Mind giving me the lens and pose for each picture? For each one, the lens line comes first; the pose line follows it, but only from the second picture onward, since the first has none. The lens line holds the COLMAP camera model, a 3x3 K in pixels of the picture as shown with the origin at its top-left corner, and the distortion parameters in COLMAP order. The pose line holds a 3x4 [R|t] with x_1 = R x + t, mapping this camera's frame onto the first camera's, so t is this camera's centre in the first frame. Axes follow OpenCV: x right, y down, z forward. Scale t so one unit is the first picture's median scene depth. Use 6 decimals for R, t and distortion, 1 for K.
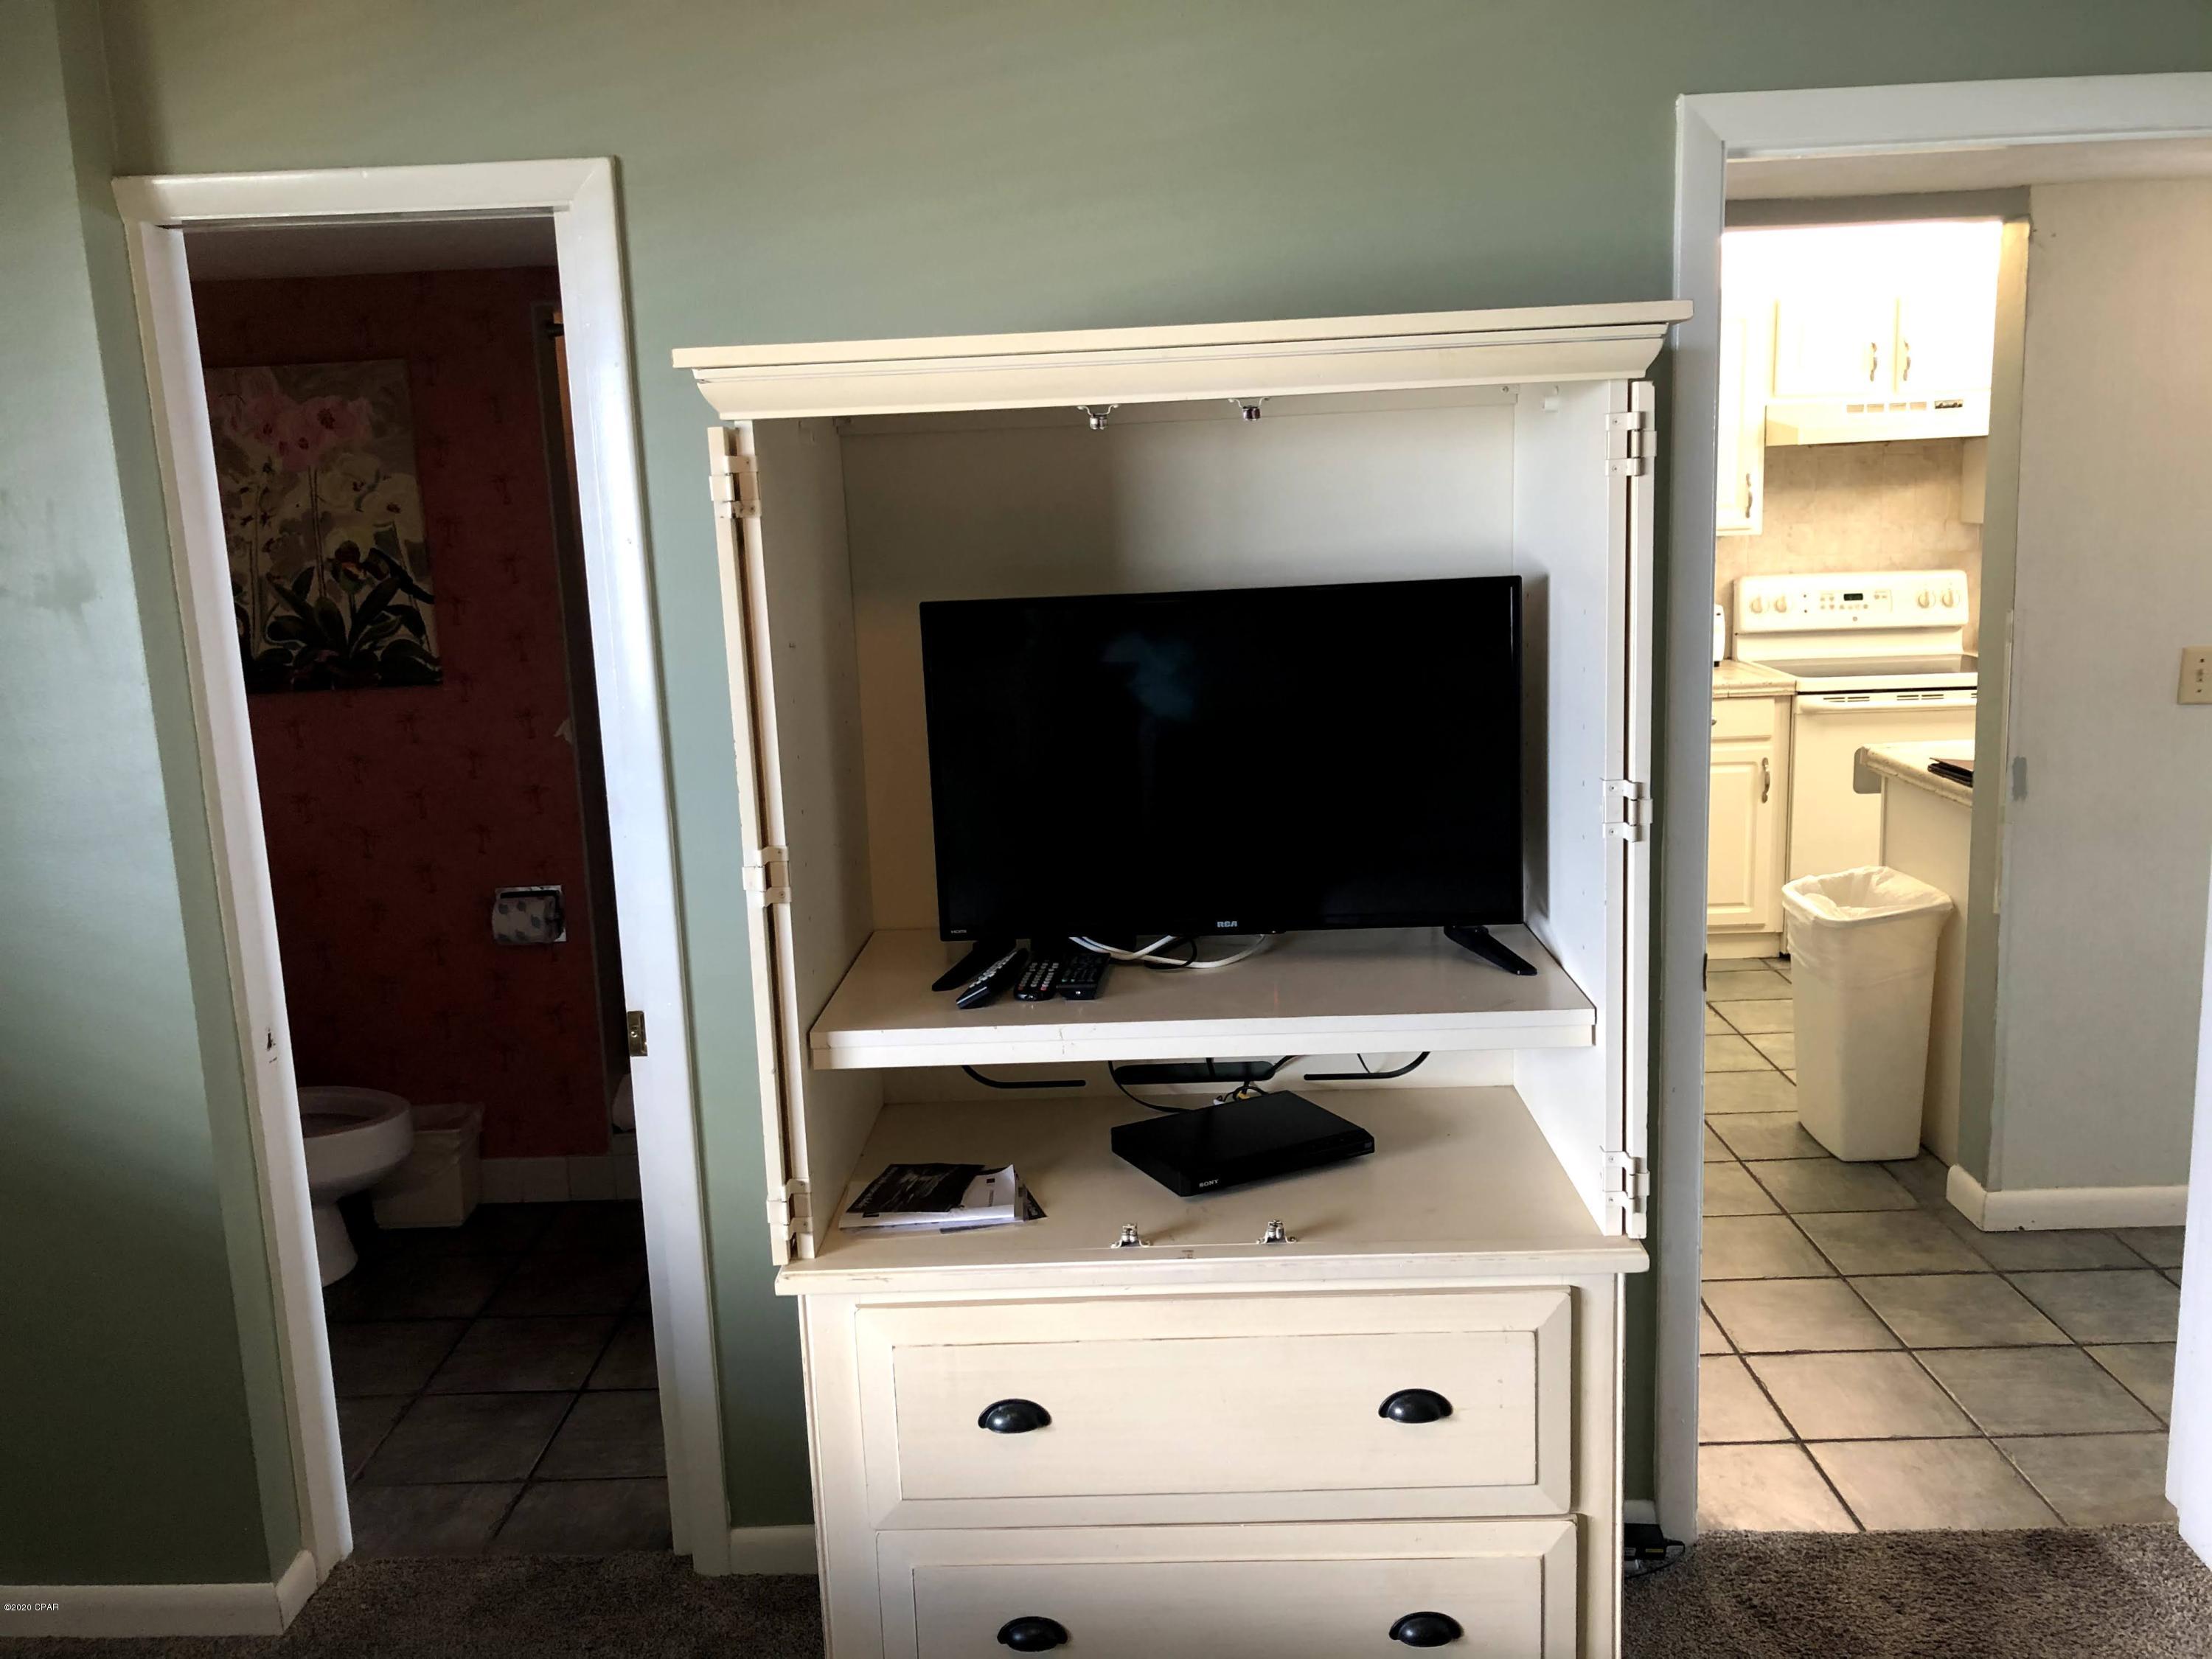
lens RADIAL K [[1810.5, 0, 1107.1], [0, 1810.5, 830.7], [0, 0, 1]] dist [0.038212, -0.038933]
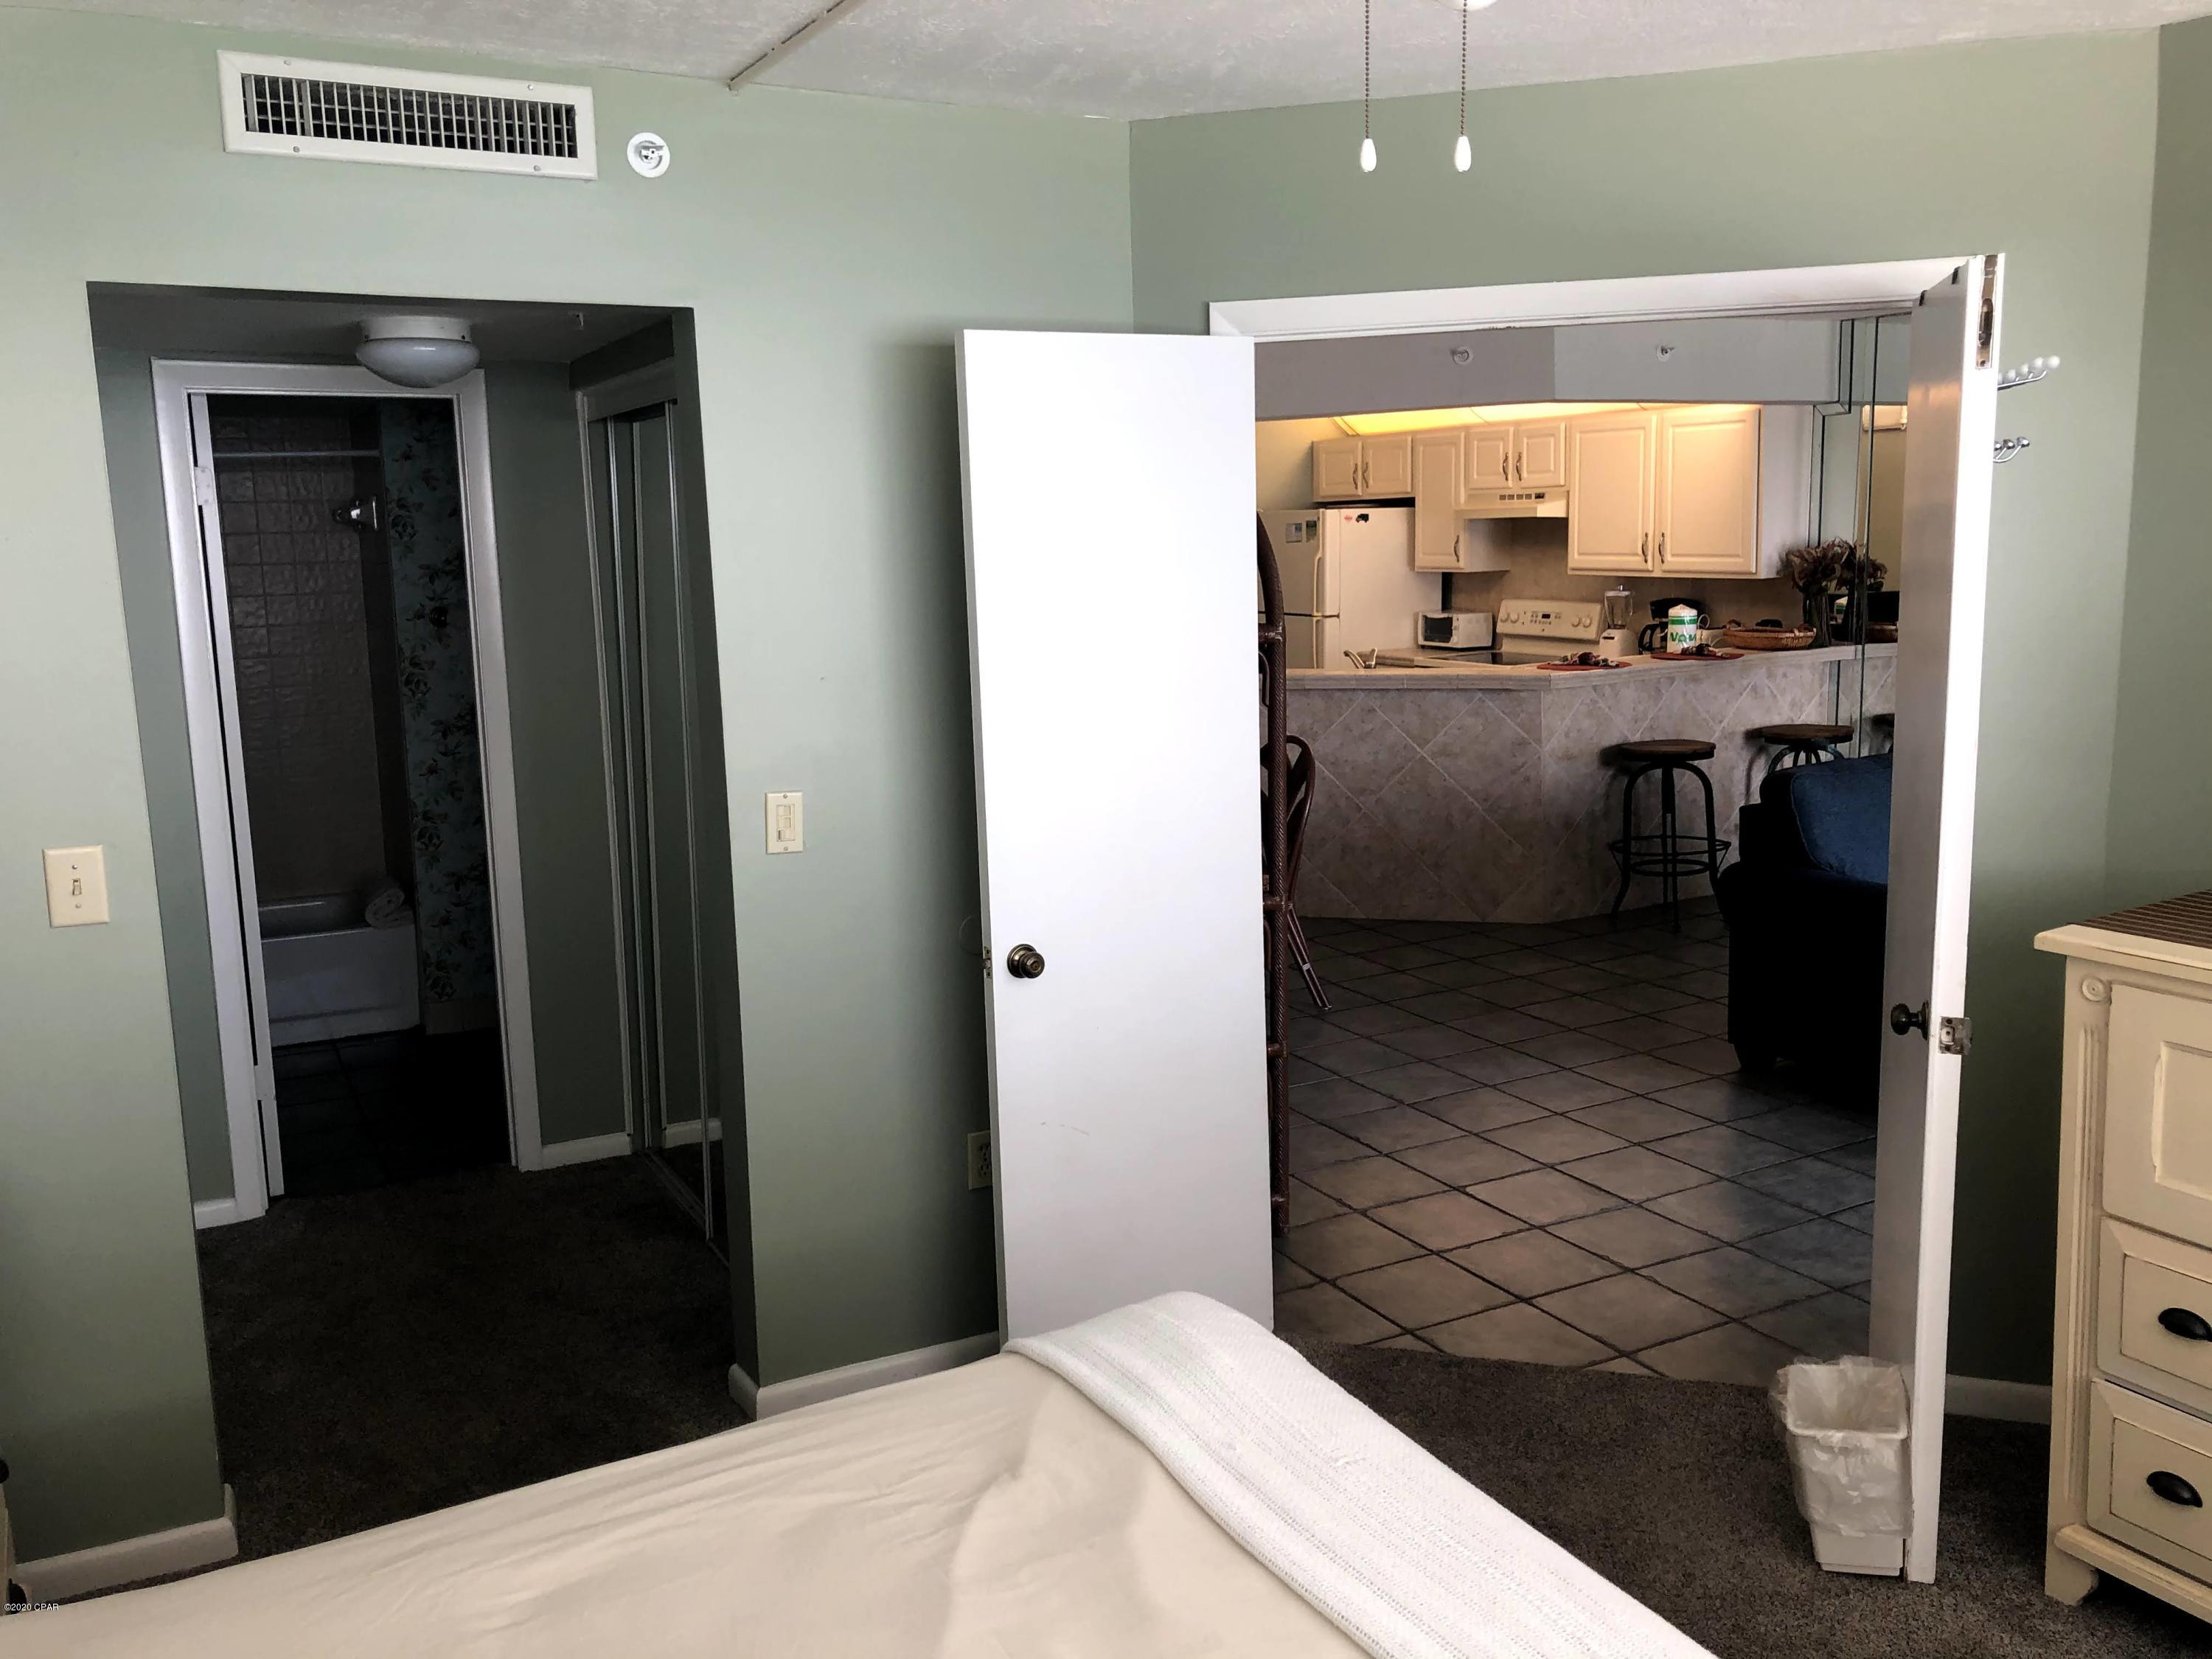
lens RADIAL K [[1810.5, 0, 1102.5], [0, 1810.5, 817.2], [0, 0, 1]] dist [0.038212, -0.038933]
pose [[0.485995, 0.165722, -0.858106, 1.578803], [-0.161388, 0.981989, 0.098244, -0.051394], [0.858931, 0.090742, 0.503987, -0.085648]]
